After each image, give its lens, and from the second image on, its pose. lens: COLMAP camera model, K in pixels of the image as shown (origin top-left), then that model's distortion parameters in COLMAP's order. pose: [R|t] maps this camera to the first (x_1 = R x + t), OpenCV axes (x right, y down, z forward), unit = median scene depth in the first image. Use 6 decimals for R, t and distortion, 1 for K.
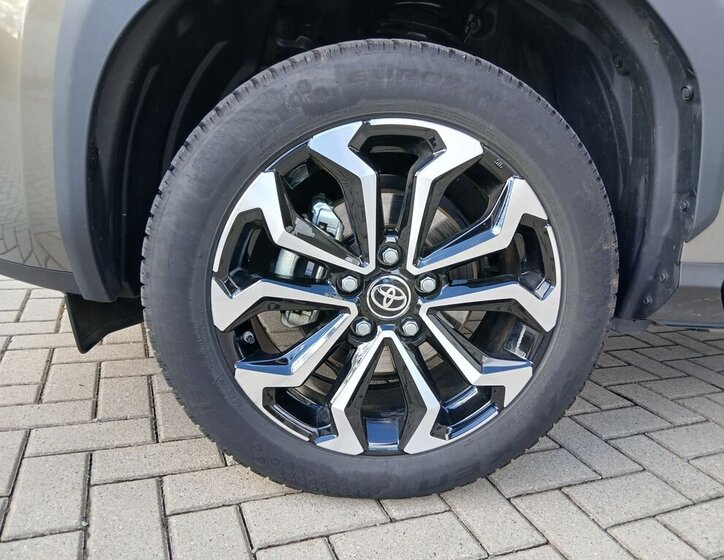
lens RADIAL K [[568.1, 0, 366.4], [0, 568.1, 277.9], [0, 0, 1]] dist [0.082940, -0.136329]
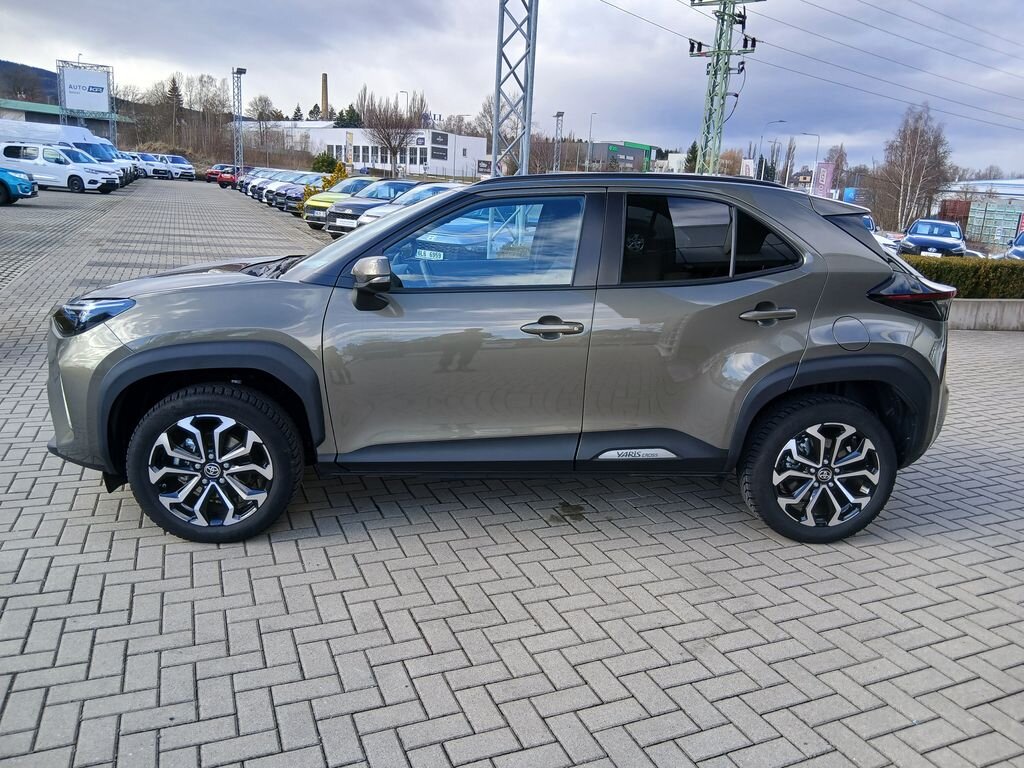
lens RADIAL K [[772.8, 0, 517.3], [0, 772.8, 381.9], [0, 0, 1]] dist [0.127125, -0.222558]
pose [[0.999290, -0.034747, -0.014537, 1.660337], [0.034550, 0.999310, -0.013621, -0.307619], [0.015000, 0.013110, 0.999802, -2.969862]]
